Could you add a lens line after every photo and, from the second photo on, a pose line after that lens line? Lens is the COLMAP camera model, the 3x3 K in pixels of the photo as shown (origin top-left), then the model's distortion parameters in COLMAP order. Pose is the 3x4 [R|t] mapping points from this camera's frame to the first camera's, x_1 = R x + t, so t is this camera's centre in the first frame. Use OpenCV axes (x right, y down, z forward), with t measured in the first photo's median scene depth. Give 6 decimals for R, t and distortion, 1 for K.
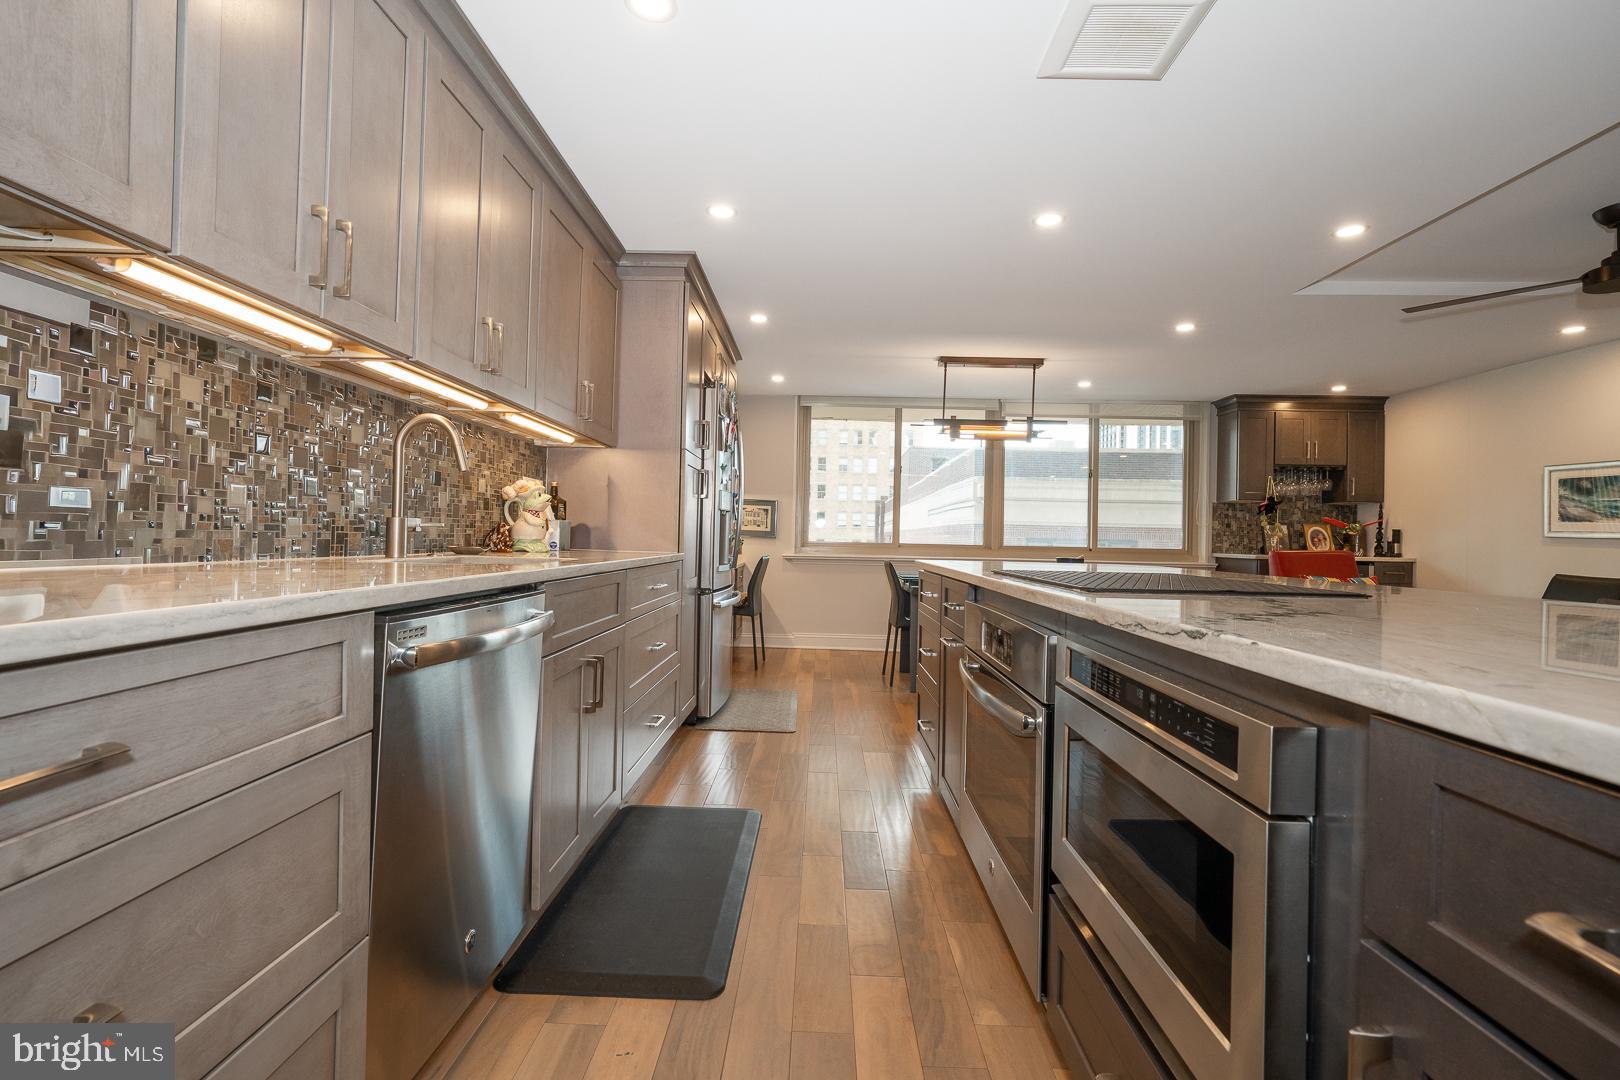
lens RADIAL K [[703.3, 0, 810.0], [0, 703.3, 540.0], [0, 0, 1]] dist [-0.000901, 0.000419]
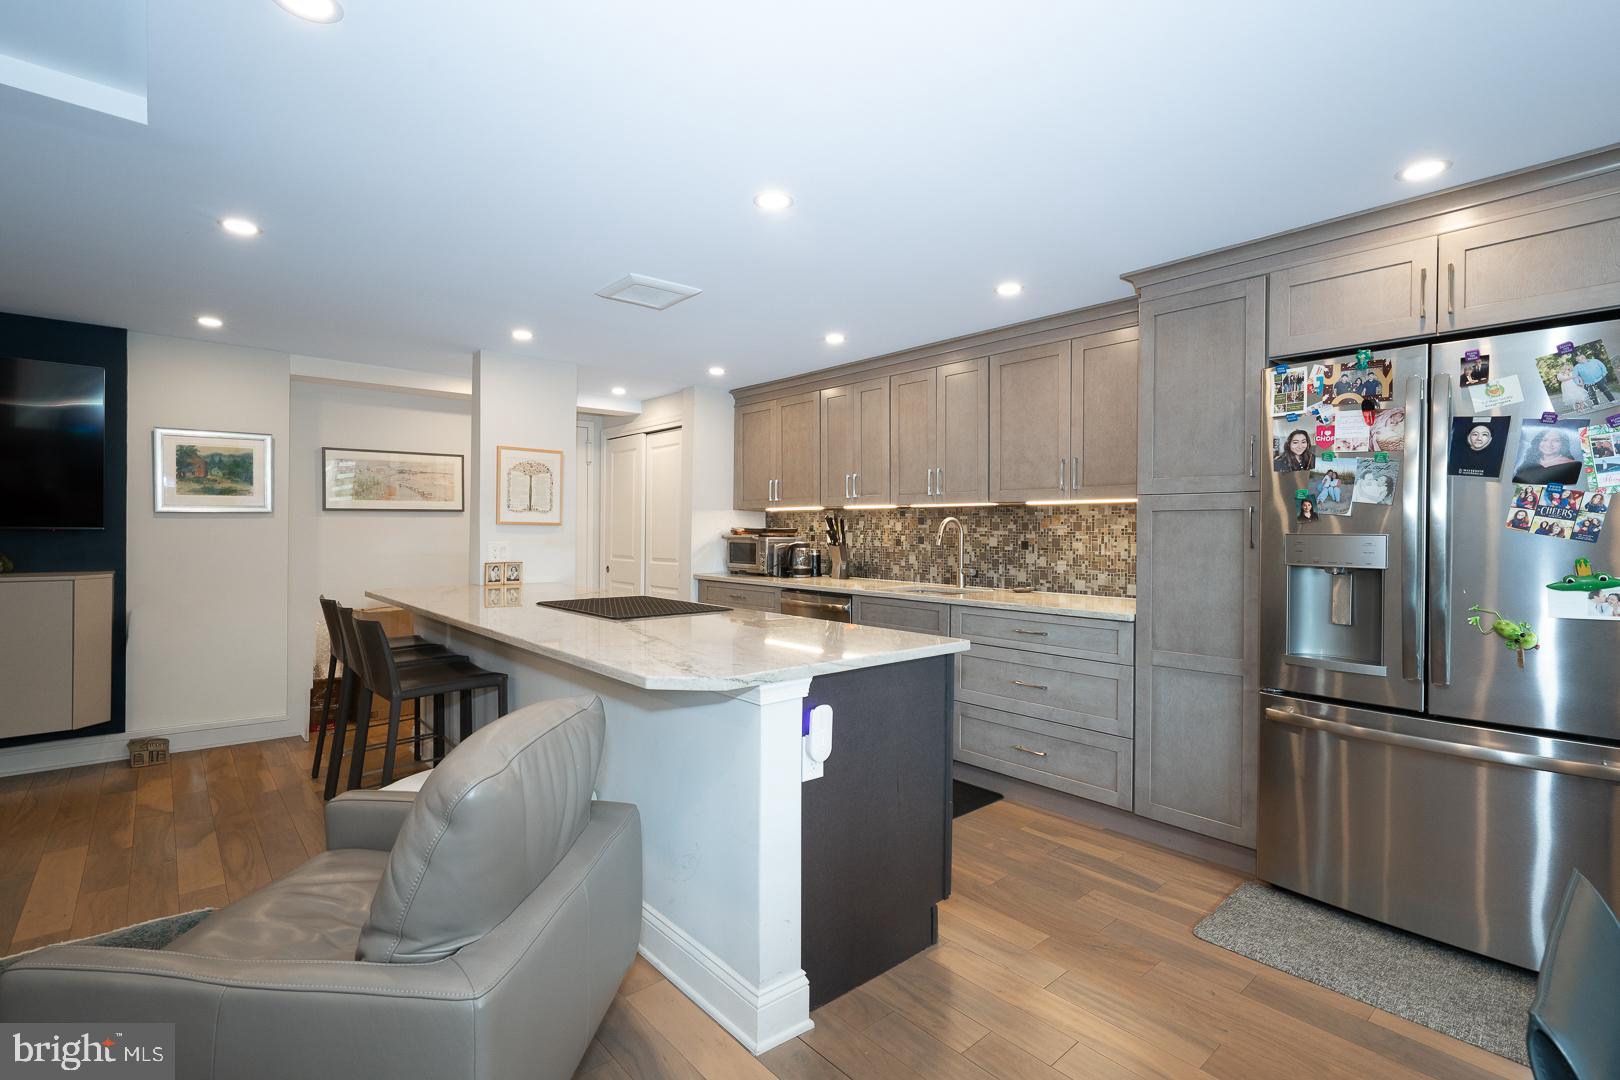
lens RADIAL K [[769.2, 0, 814.7], [0, 769.2, 535.8], [0, 0, 1]] dist [0.001577, 0.000121]
pose [[-0.734570, -0.021291, -0.678199, 1.453246], [-0.025800, 0.999661, -0.003438, -0.124921], [0.678043, 0.014973, -0.734870, 2.736669]]
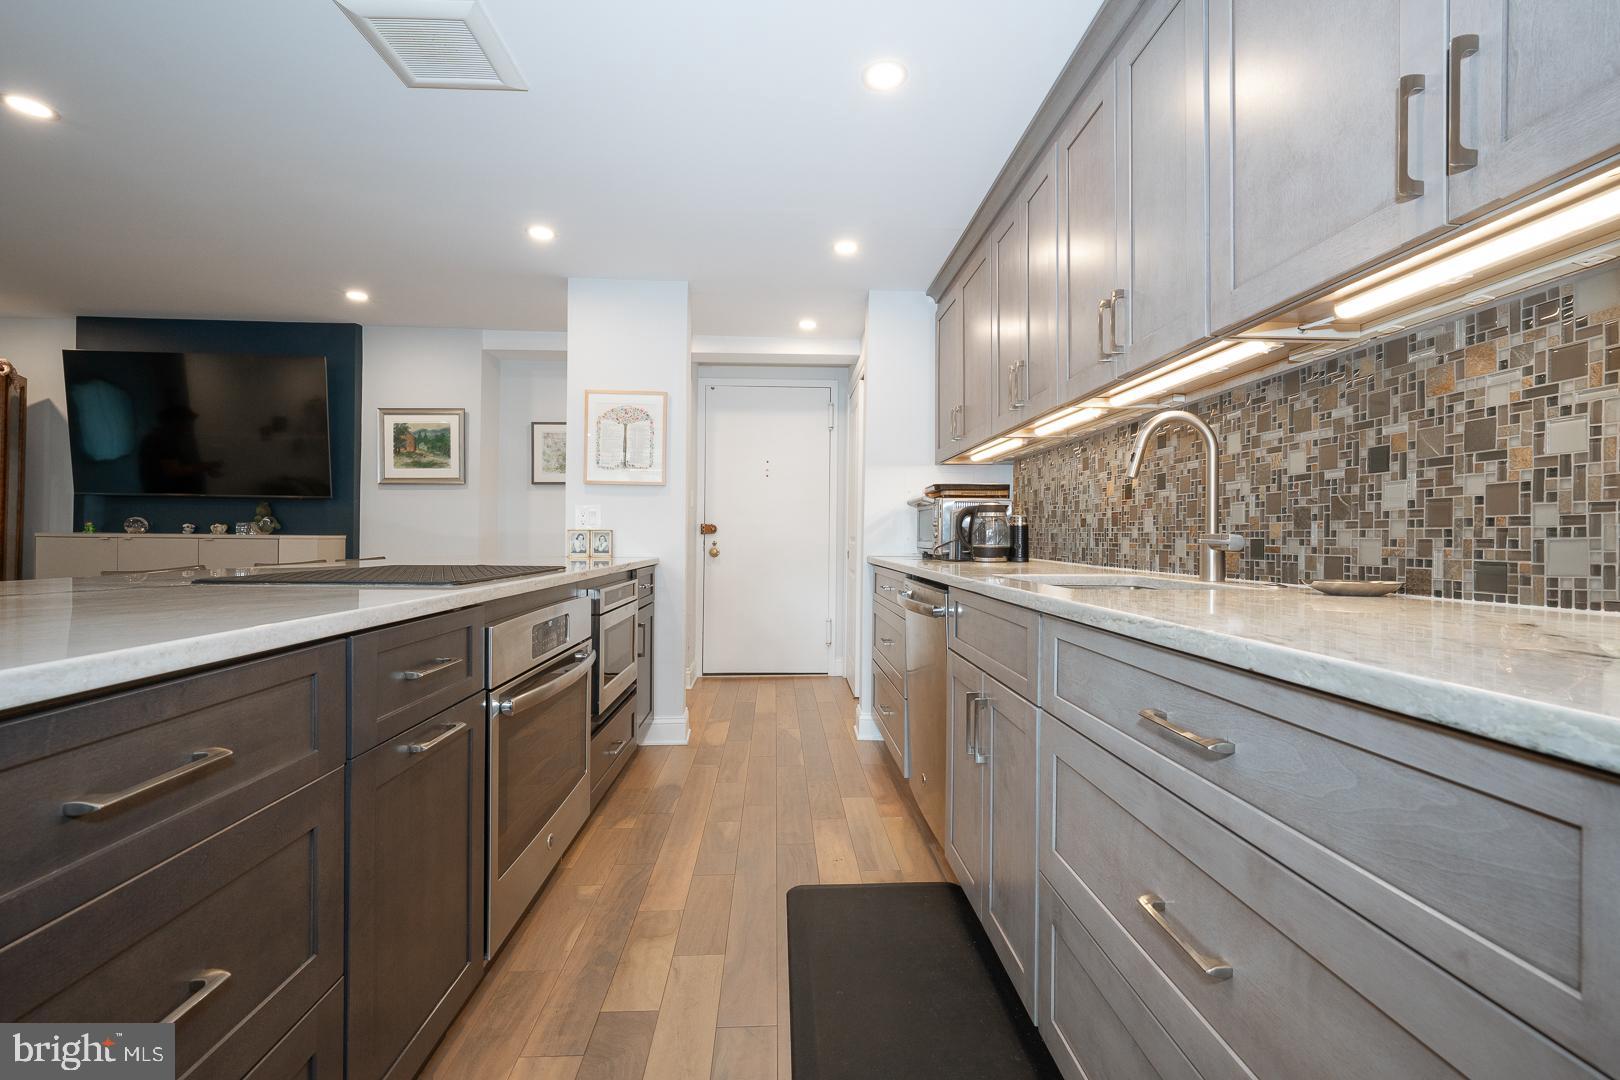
lens RADIAL K [[703.3, 0, 810.0], [0, 703.3, 540.0], [0, 0, 1]] dist [-0.000901, 0.000419]
pose [[-0.997440, -0.030660, -0.064604, -0.056338], [-0.031080, 0.999502, 0.005500, -0.016703], [0.064403, 0.007493, -0.997896, 2.104872]]
